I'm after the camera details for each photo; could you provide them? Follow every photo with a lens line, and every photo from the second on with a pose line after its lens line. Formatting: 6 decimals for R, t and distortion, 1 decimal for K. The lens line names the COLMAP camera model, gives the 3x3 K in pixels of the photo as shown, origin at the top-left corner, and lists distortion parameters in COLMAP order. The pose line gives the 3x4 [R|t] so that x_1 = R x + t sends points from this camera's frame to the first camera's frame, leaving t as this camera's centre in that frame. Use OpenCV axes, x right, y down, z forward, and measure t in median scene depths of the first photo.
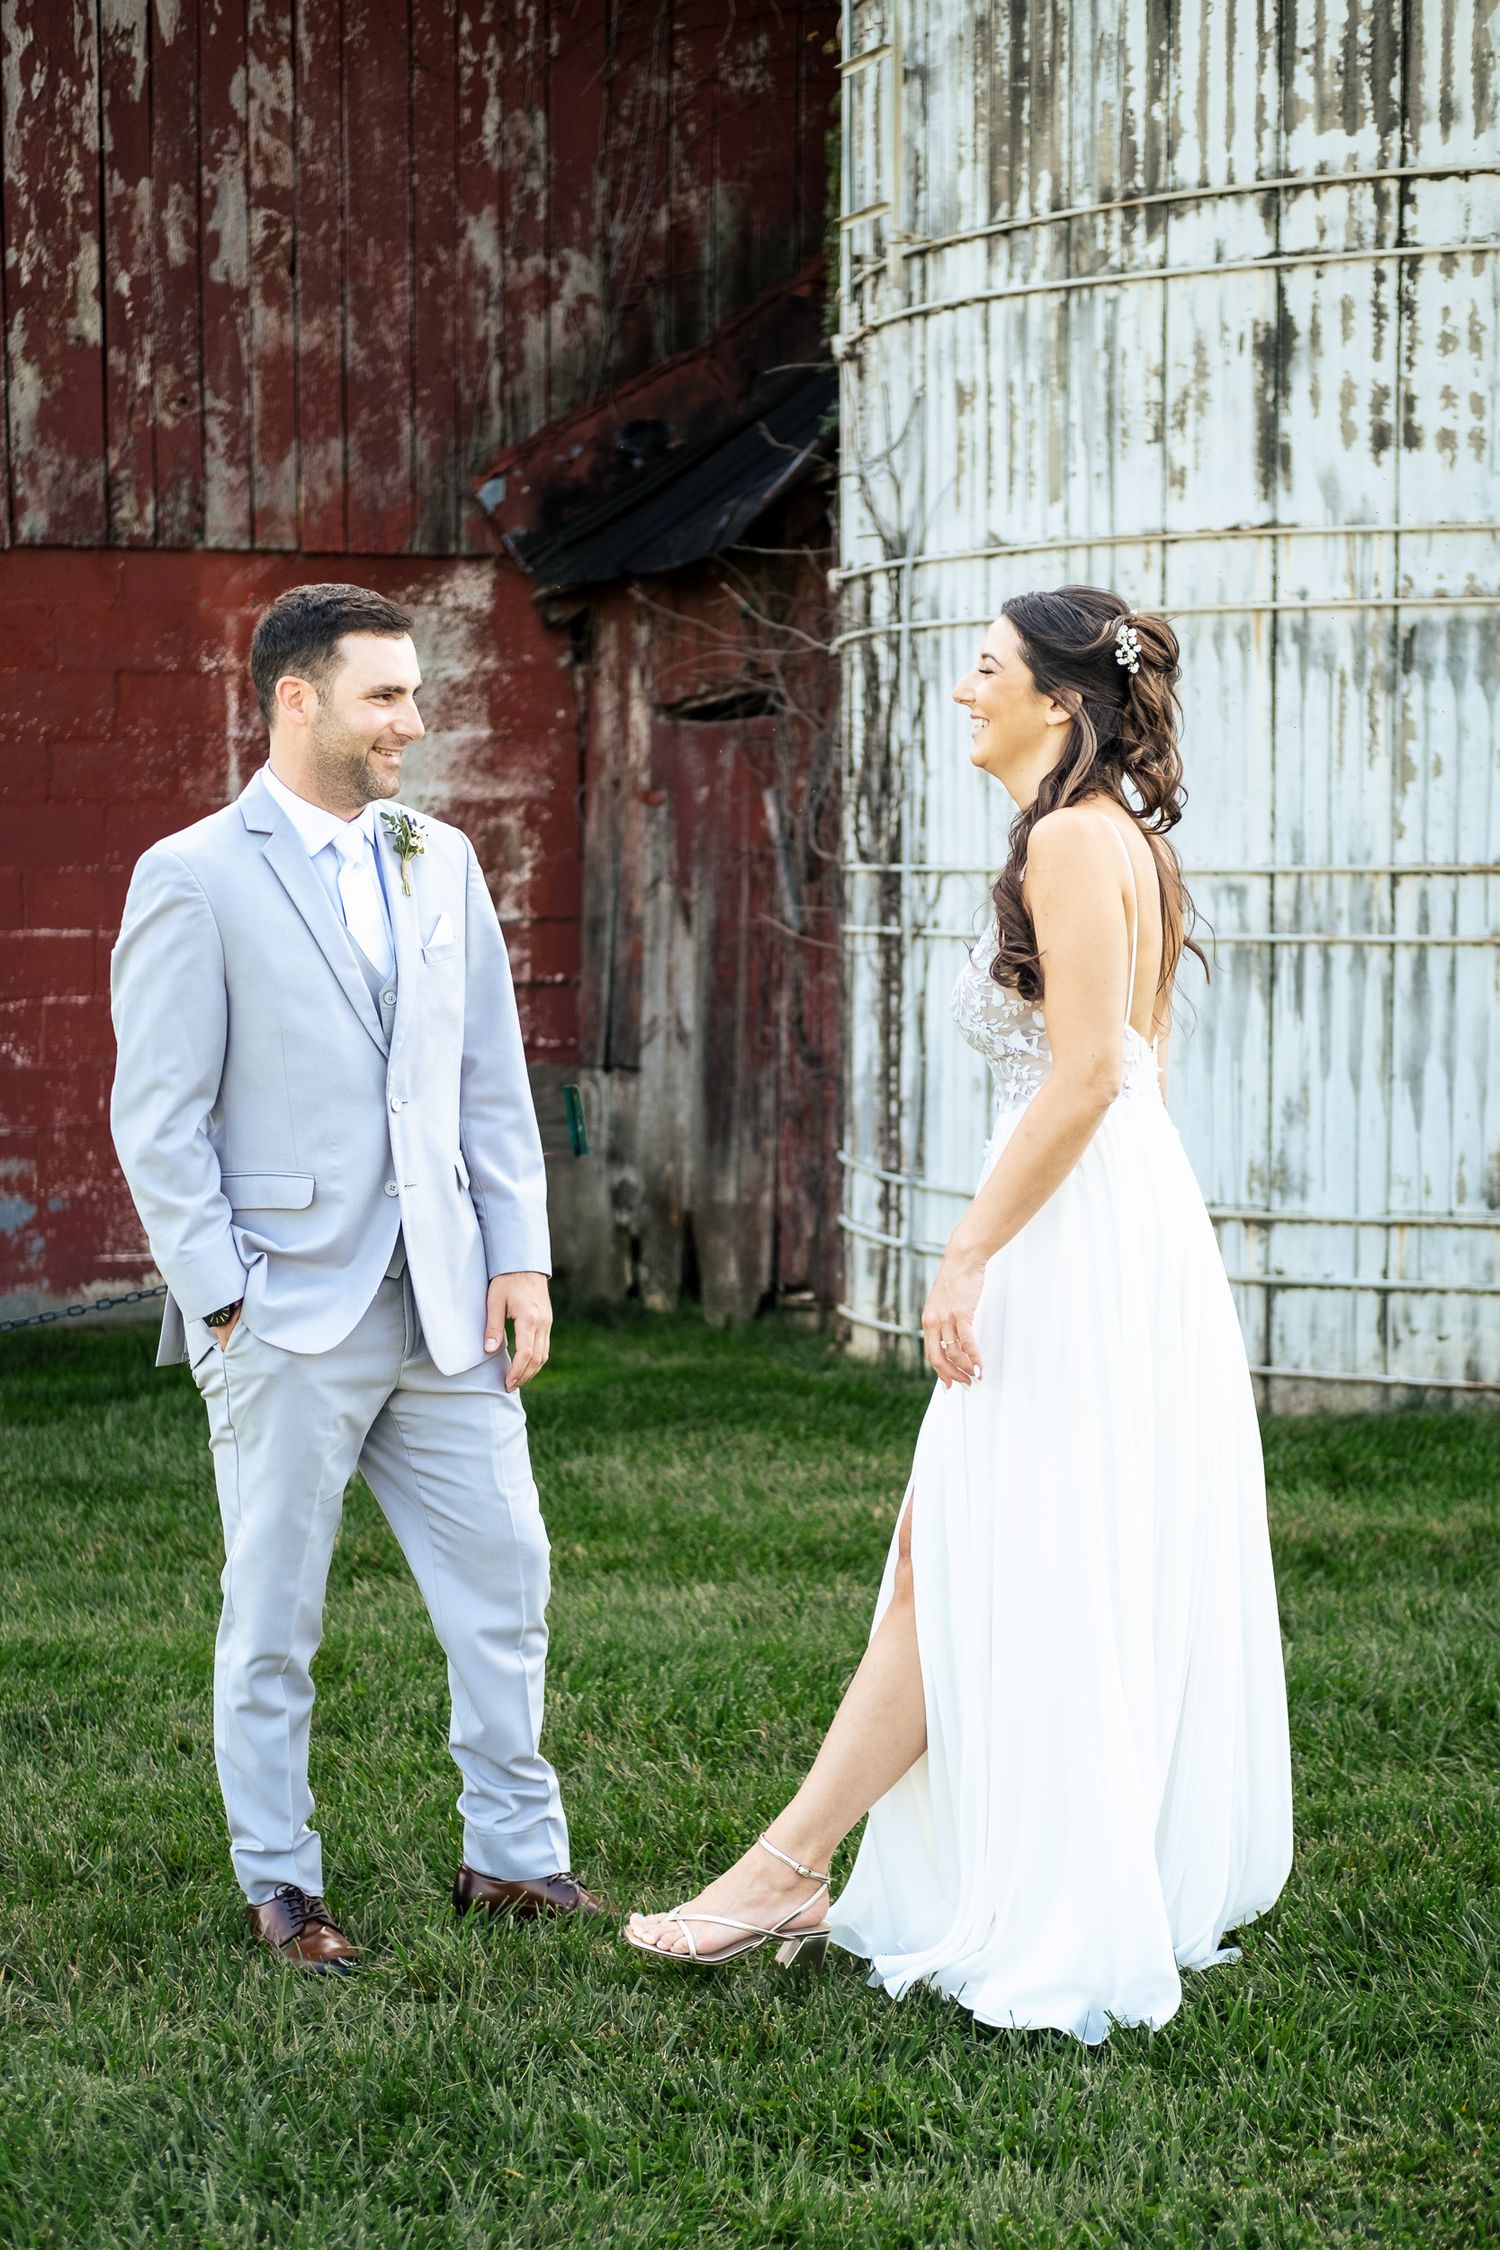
lens RADIAL K [[3842.4, 0, 782.3], [0, 3842.4, 1200.2], [0, 0, 1]] dist [-0.303562, 1.958002]
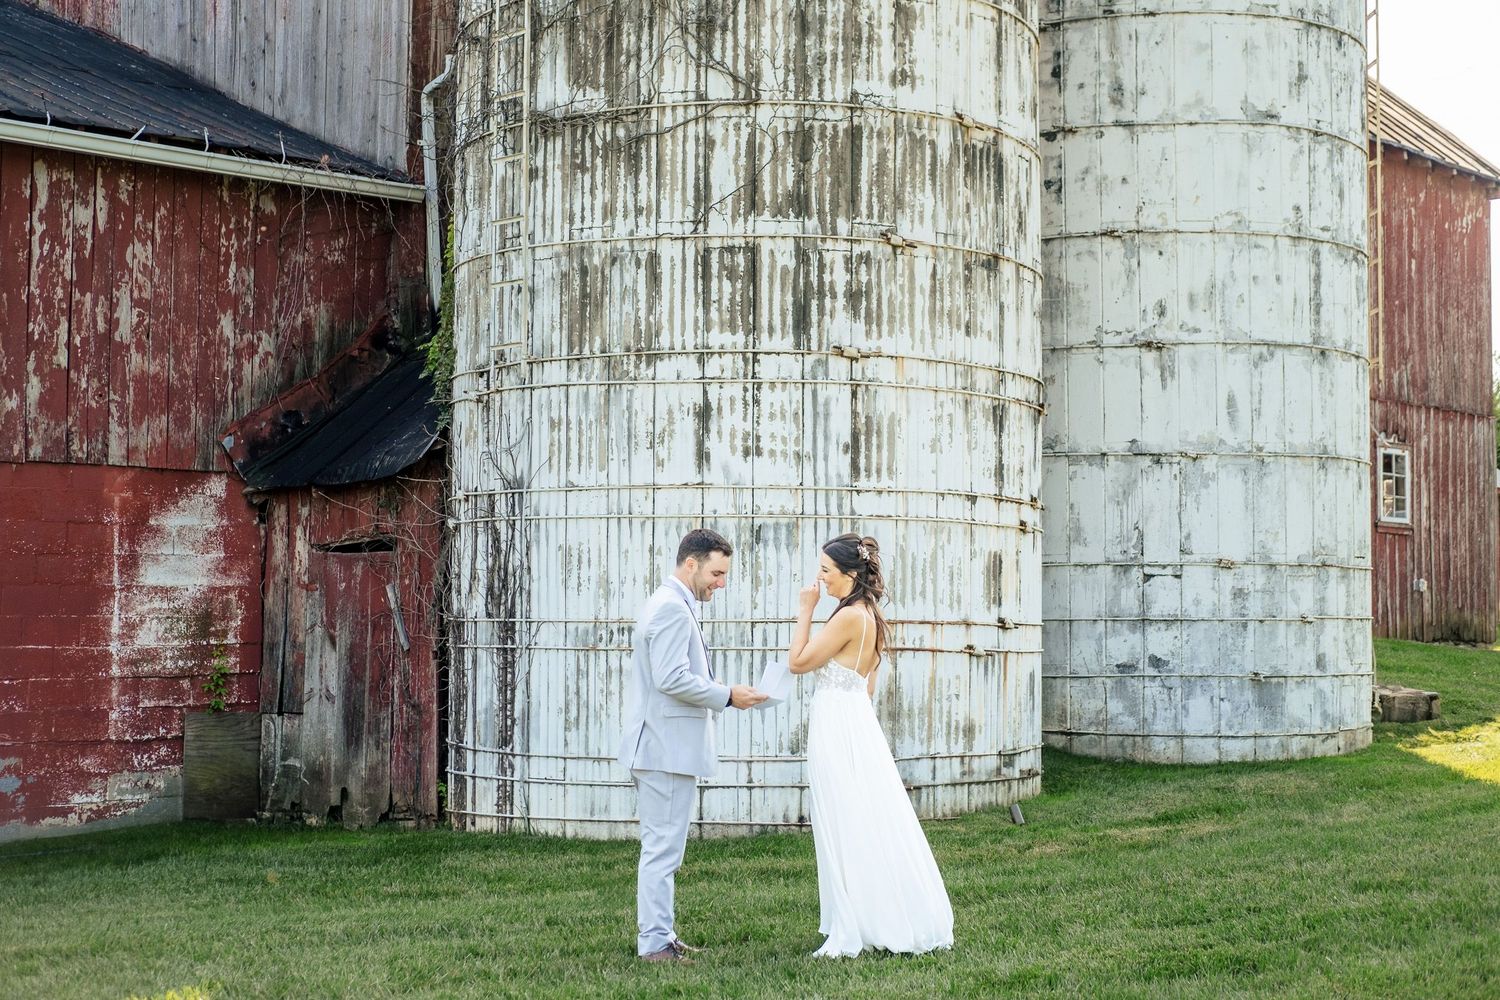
lens RADIAL K [[2453.4, 0, 713.9], [0, 2453.4, 505.4], [0, 0, 1]] dist [-0.322963, 2.453219]
pose [[0.925912, 0.026255, 0.376827, -0.467309], [0.026052, 0.990768, -0.133043, 0.051885], [-0.376841, 0.133003, 0.916679, -0.480477]]
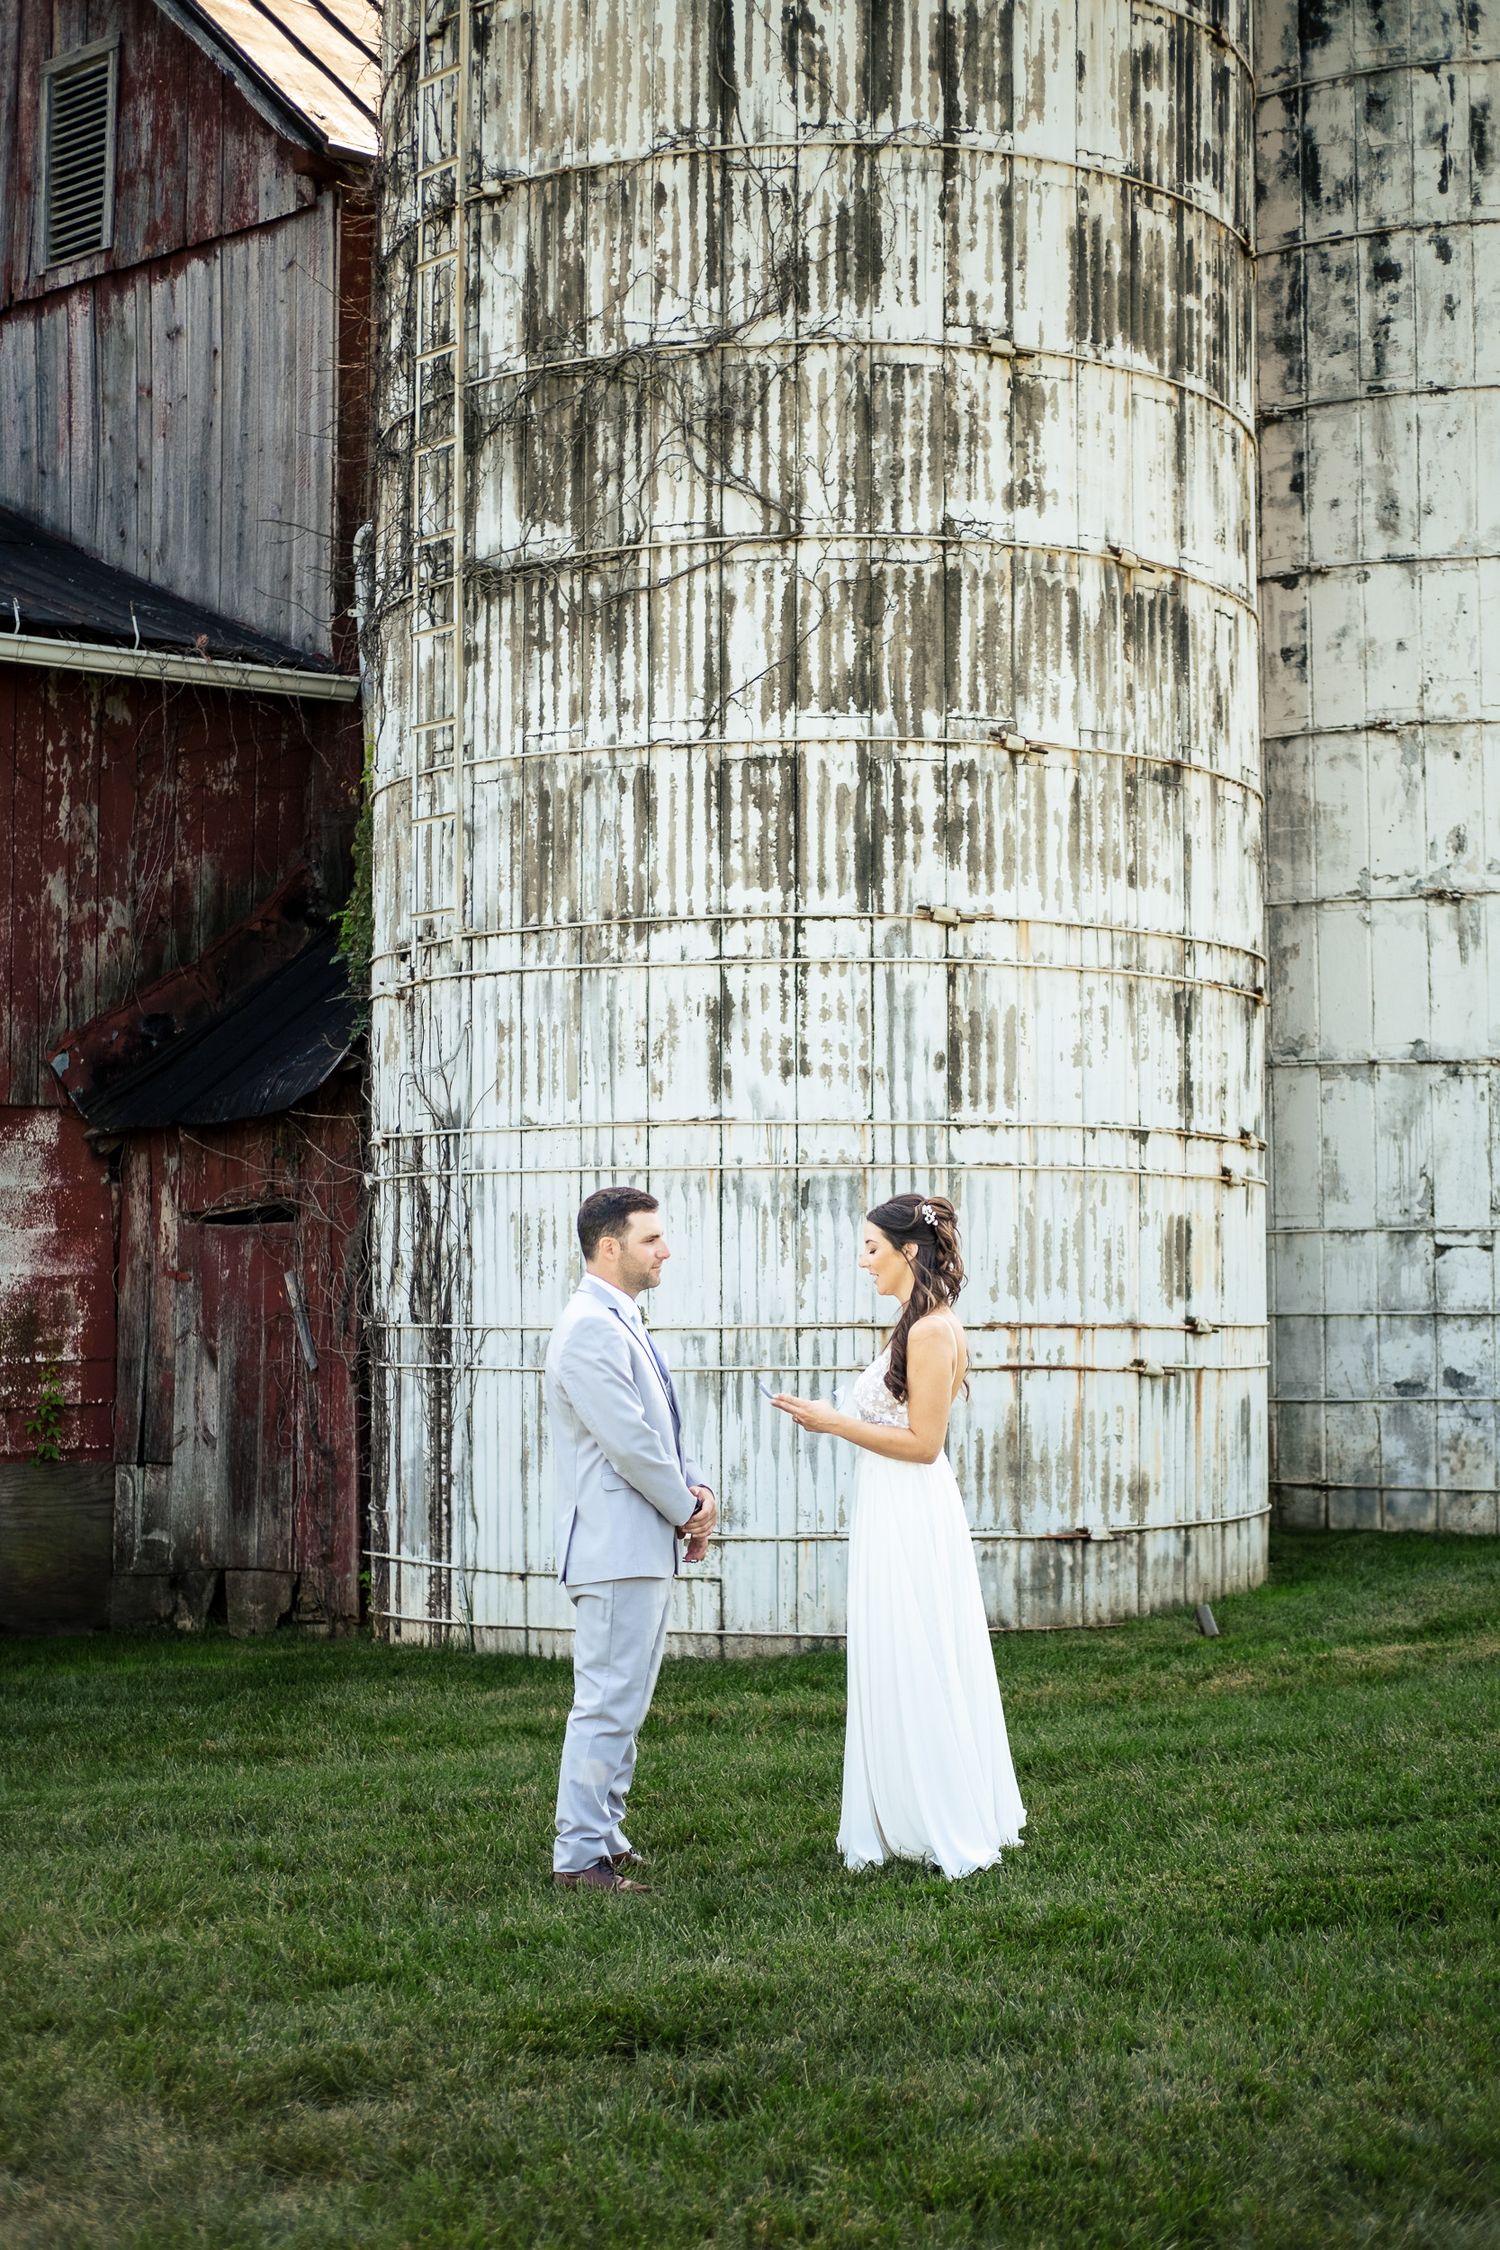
lens RADIAL K [[3482.6, 0, 720.3], [0, 3482.6, 1144.4], [0, 0, 1]] dist [-0.337877, 2.359465]
pose [[0.952703, 0.014063, 0.303578, -0.325381], [0.027392, 0.990889, -0.131865, 0.032954], [-0.302666, 0.133944, 0.943638, -0.421331]]
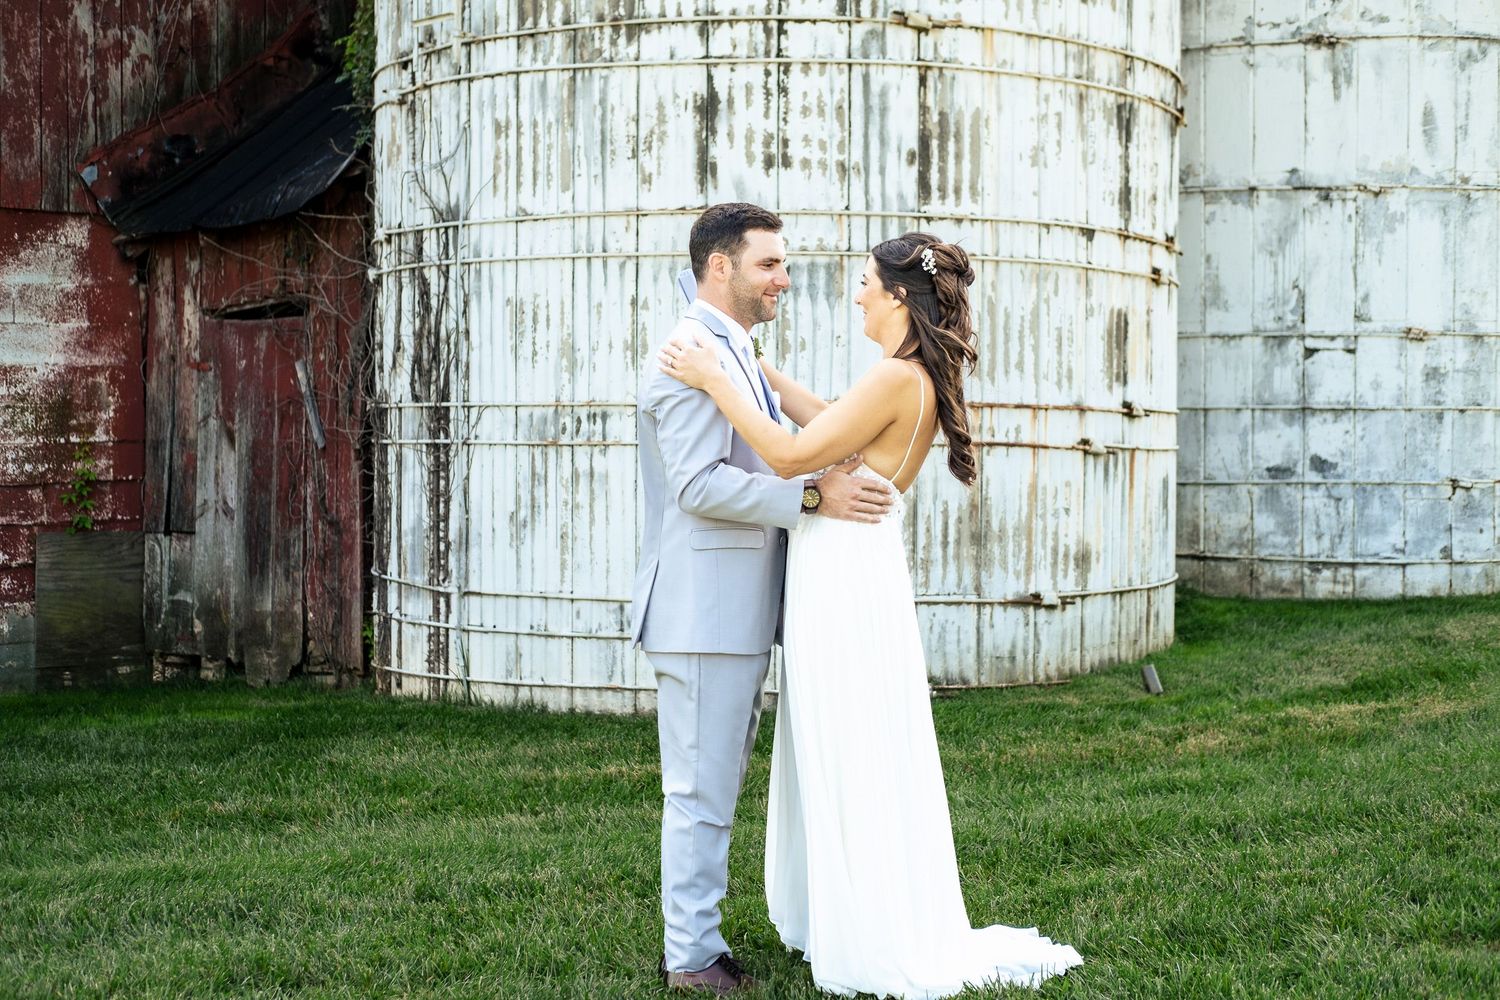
lens RADIAL K [[2343.4, 0, 747.1], [0, 2343.4, 515.9], [0, 0, 1]] dist [-0.283596, 2.026177]
pose [[0.931346, -0.006349, 0.364081, -0.244064], [0.026040, 0.998450, -0.049198, 0.018536], [-0.363204, 0.055301, 0.930067, -0.005056]]
